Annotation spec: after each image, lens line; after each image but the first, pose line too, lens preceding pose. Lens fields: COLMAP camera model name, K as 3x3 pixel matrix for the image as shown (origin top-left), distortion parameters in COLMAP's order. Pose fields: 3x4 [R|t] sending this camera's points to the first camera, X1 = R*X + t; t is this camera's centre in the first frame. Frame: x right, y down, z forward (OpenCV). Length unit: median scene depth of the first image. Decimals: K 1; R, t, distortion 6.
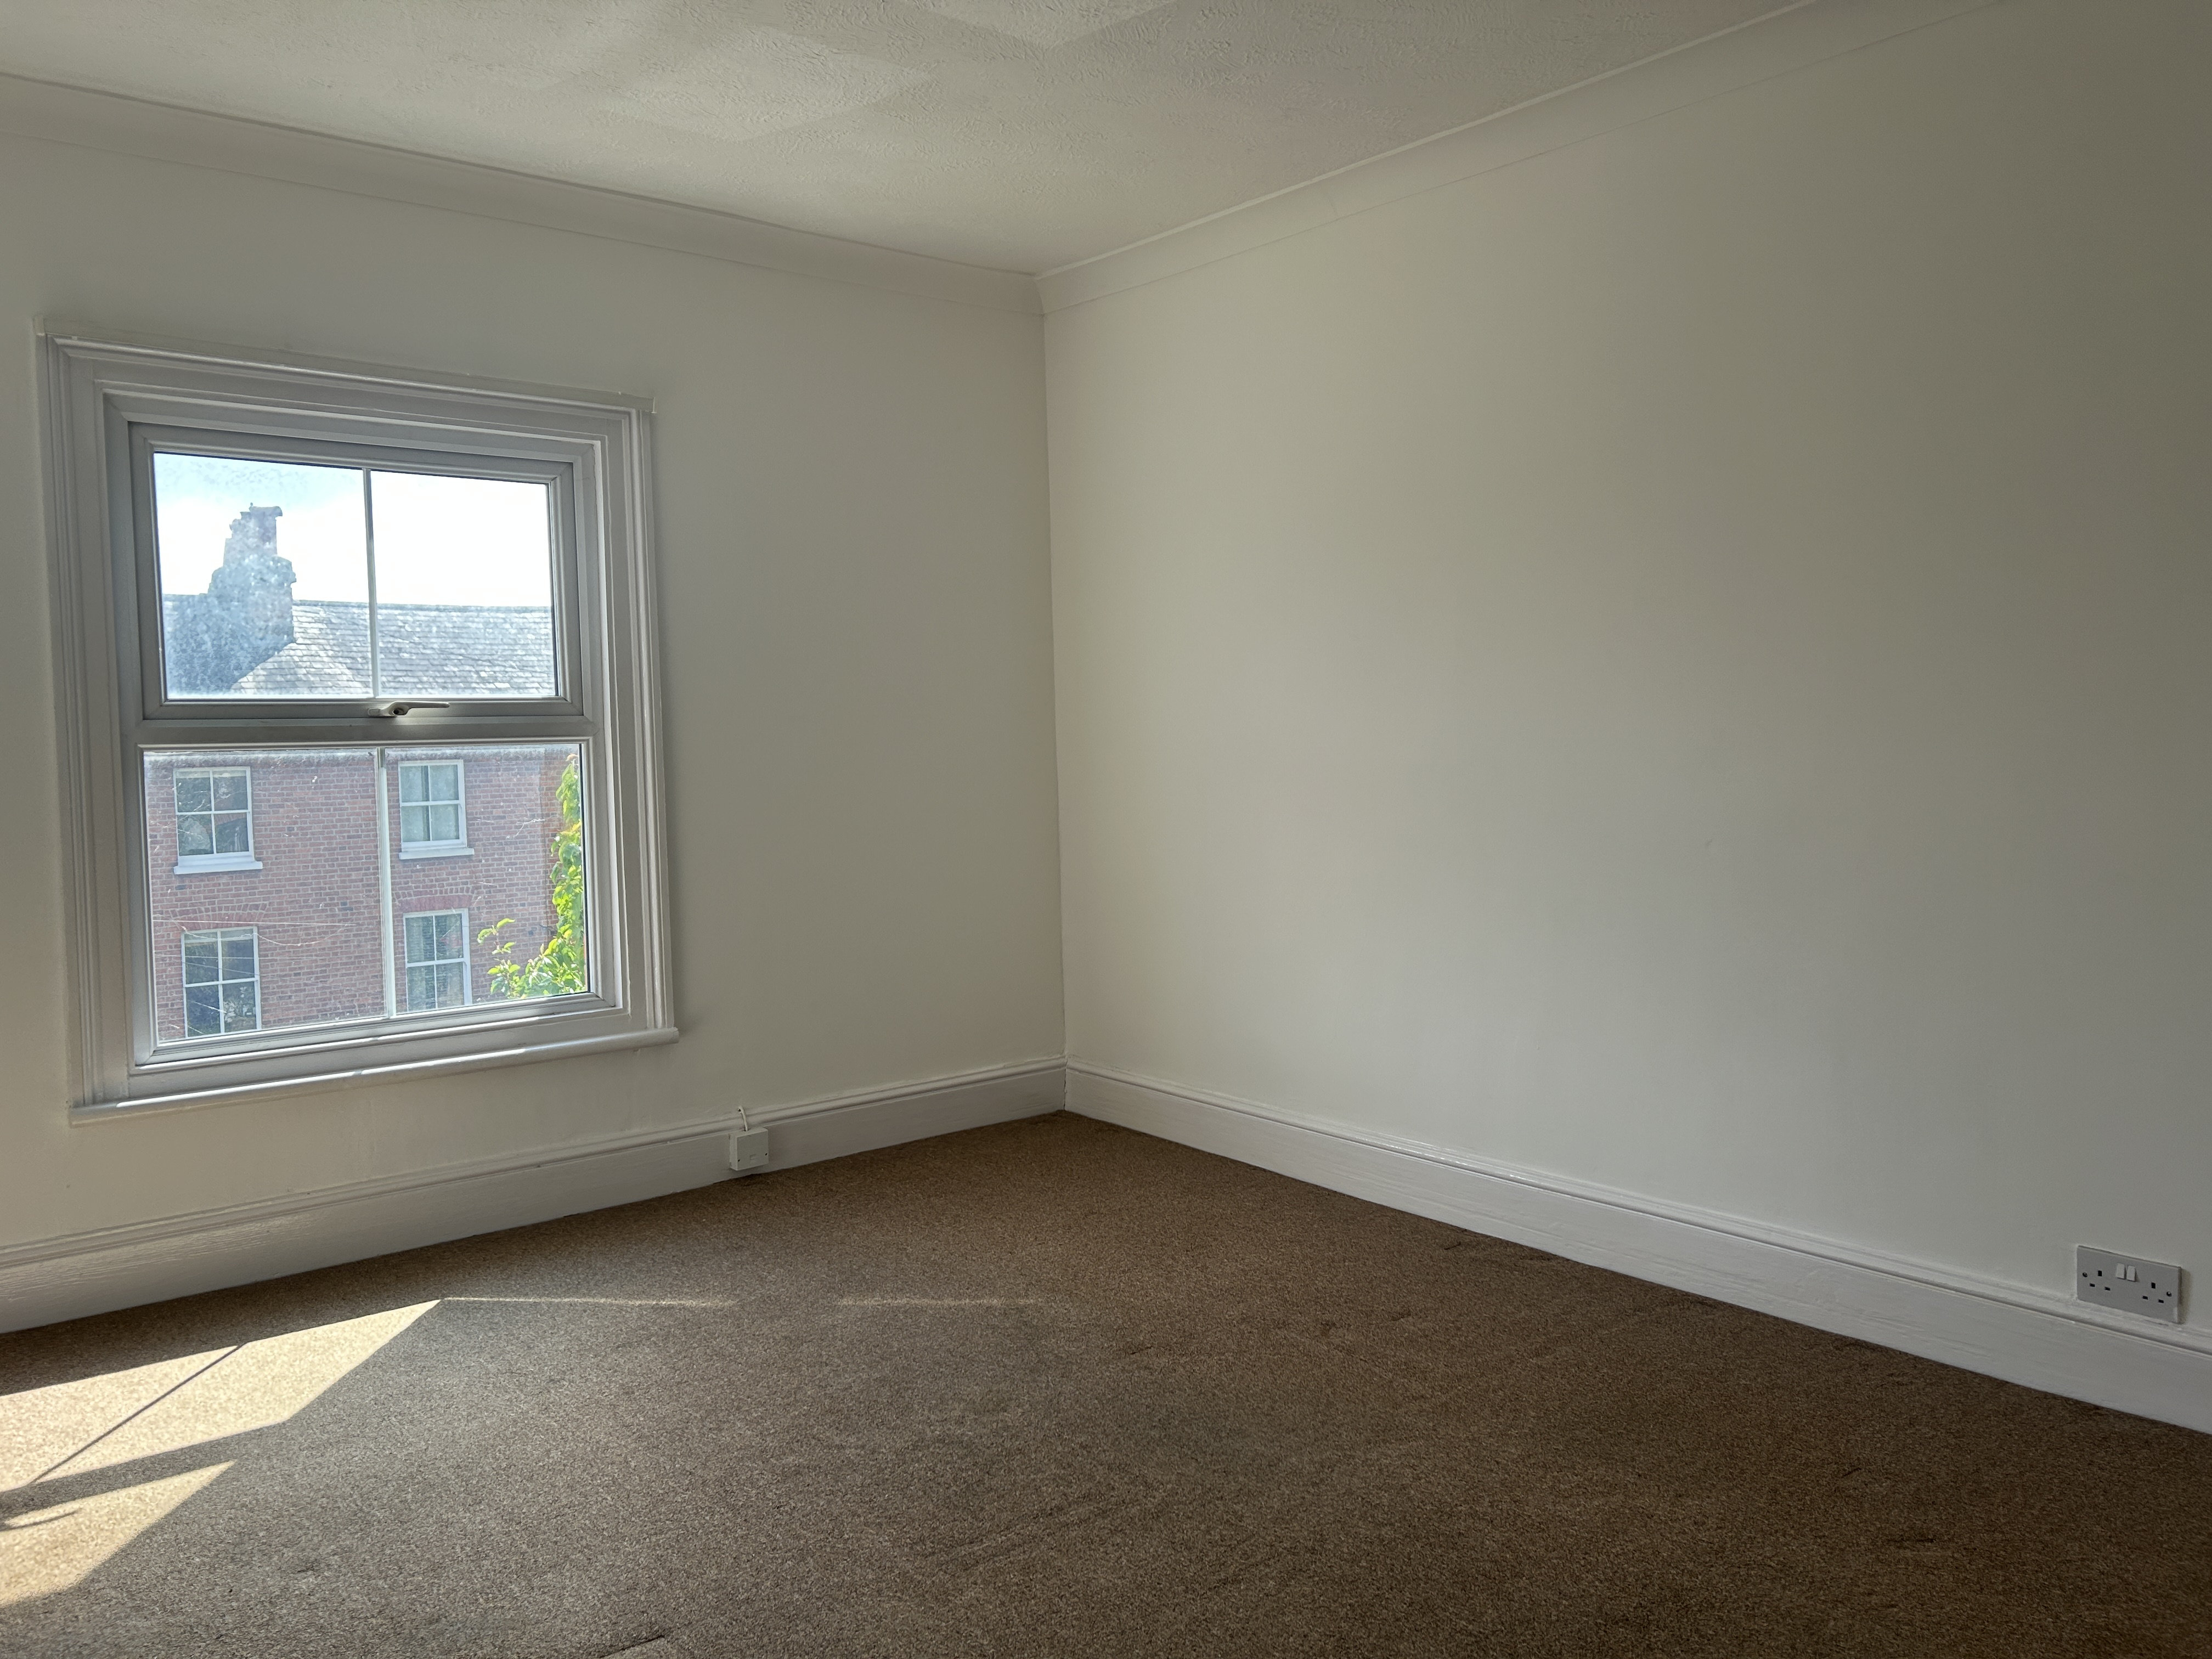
lens RADIAL K [[1685.0, 0, 1106.0], [0, 1685.0, 829.5], [0, 0, 1]] dist [0.004612, 0.008668]
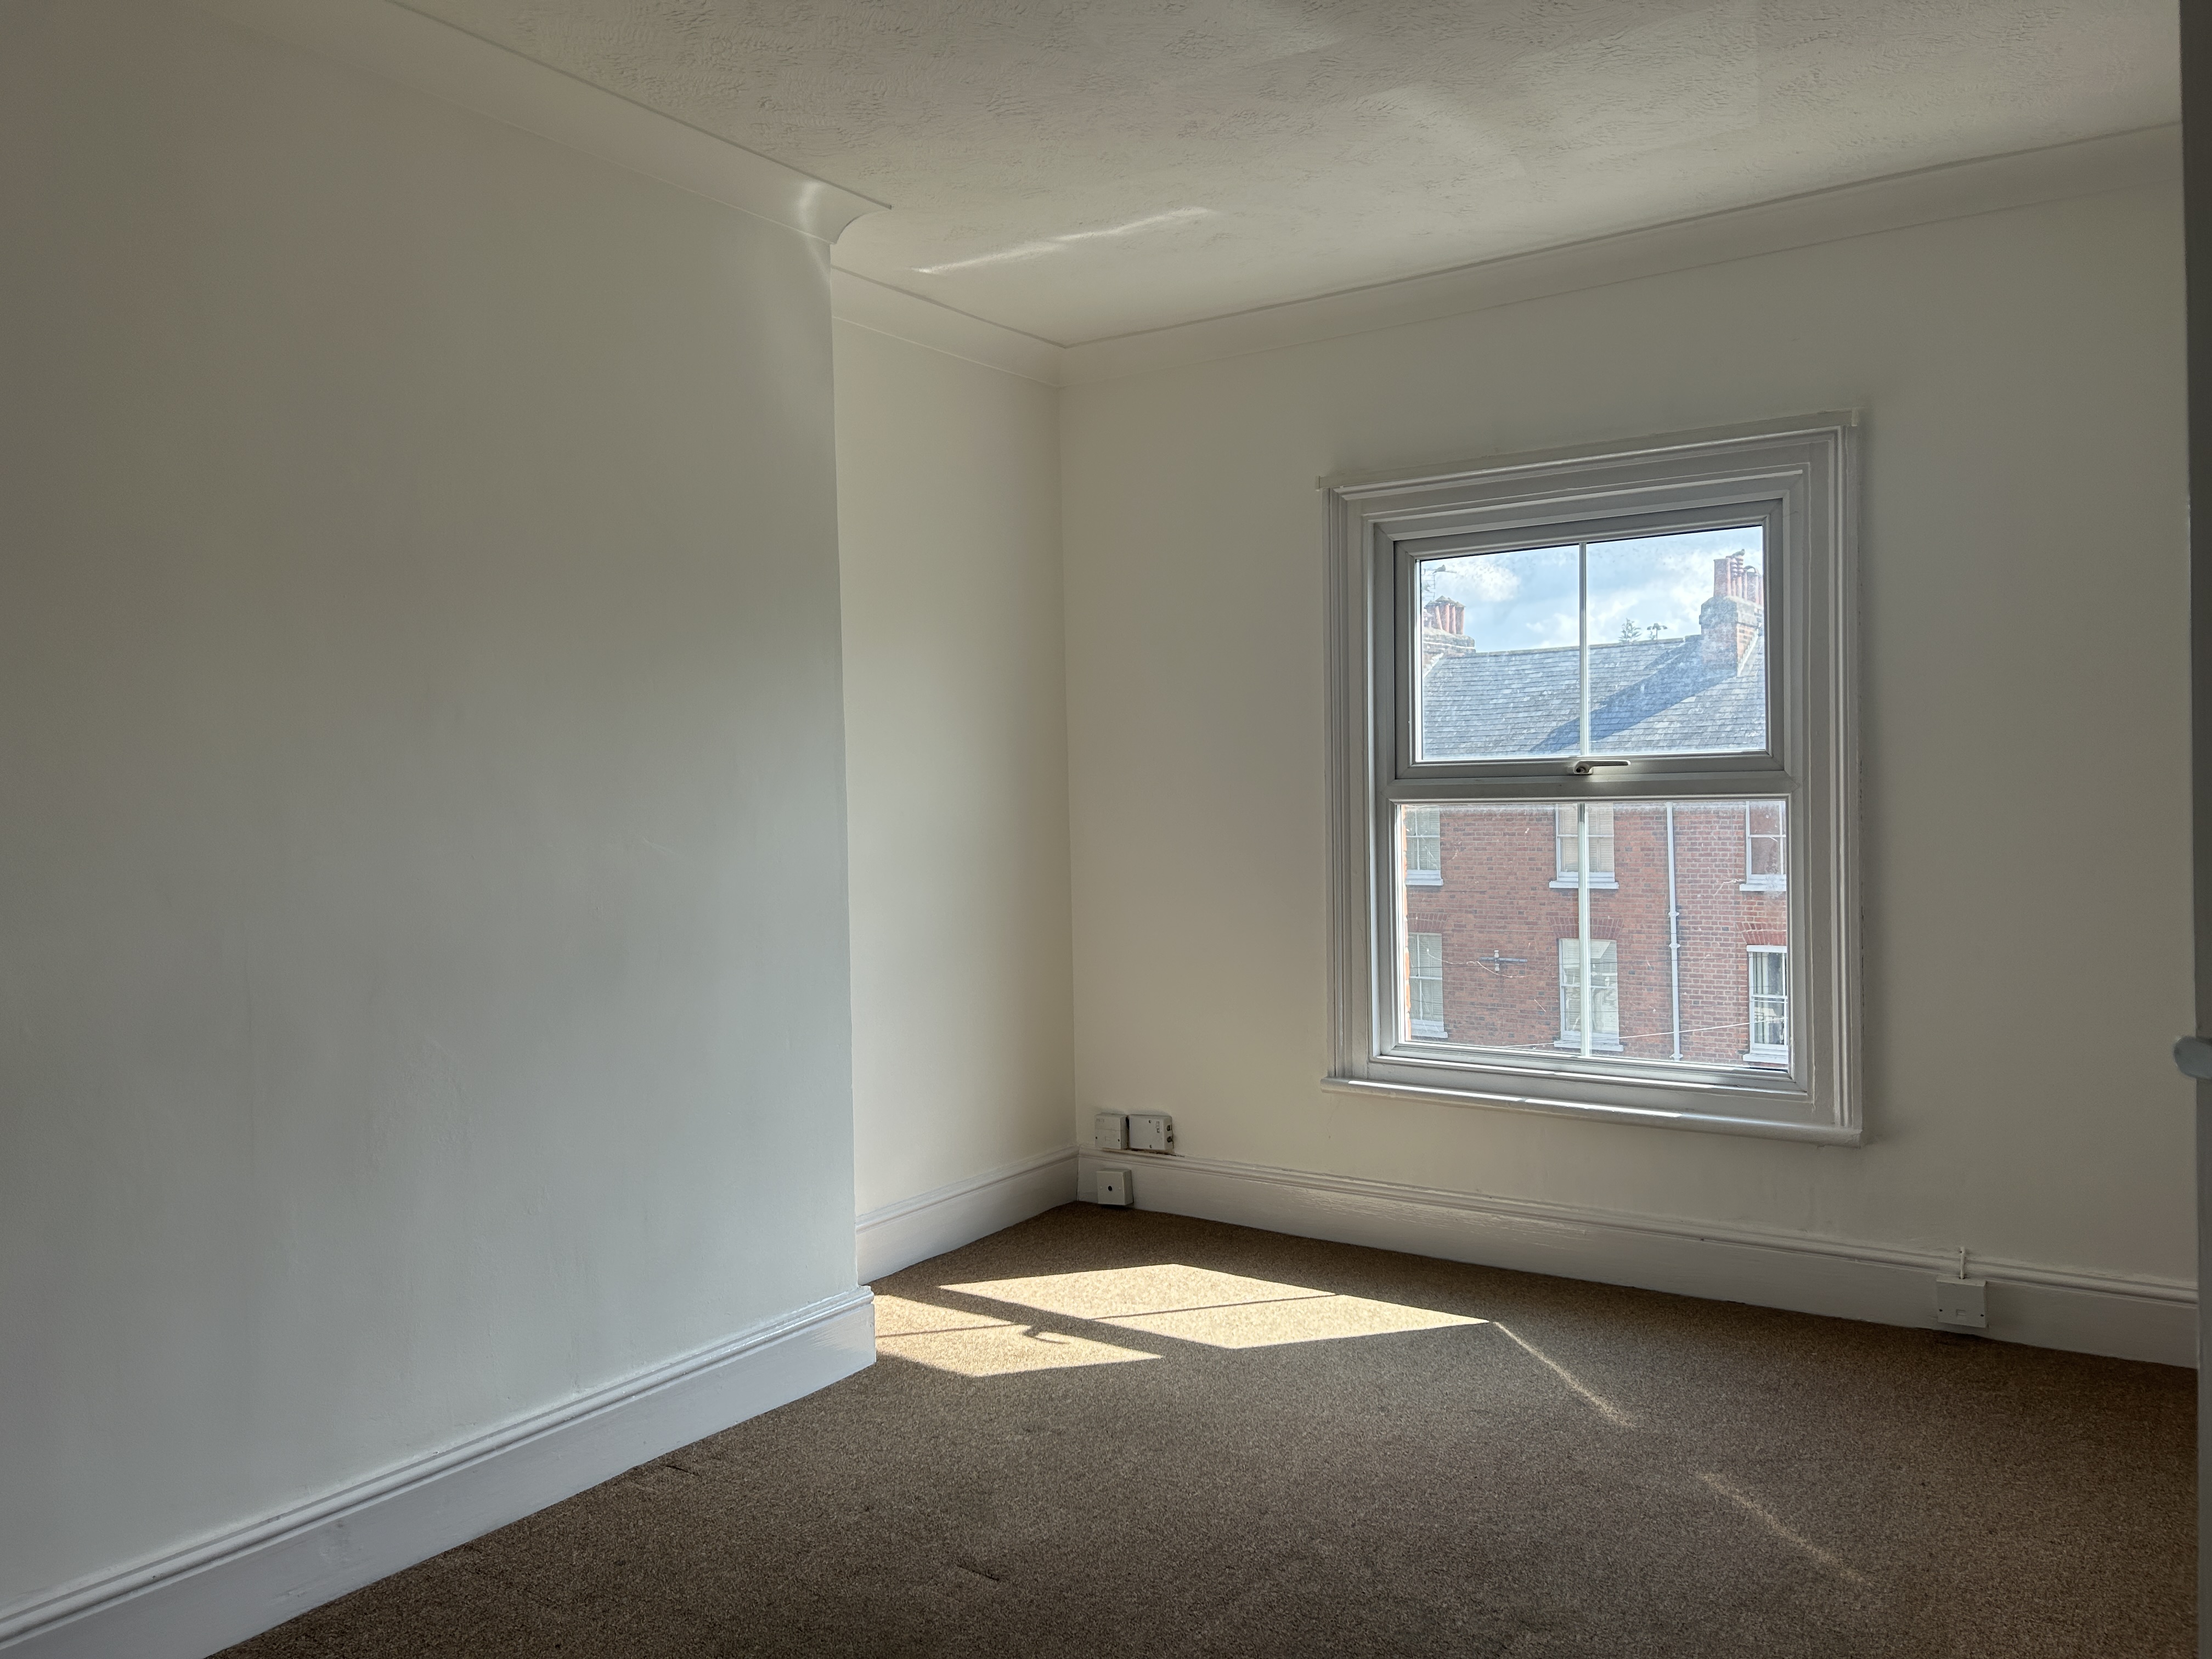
lens RADIAL K [[1601.1, 0, 1057.3], [0, 1601.1, 825.3], [0, 0, 1]] dist [0.133258, -0.096619]
pose [[0.309198, 0.033585, -0.950404, 0.462851], [-0.043138, 0.998843, 0.021263, -0.043425], [0.950019, 0.034424, 0.310289, 0.377520]]
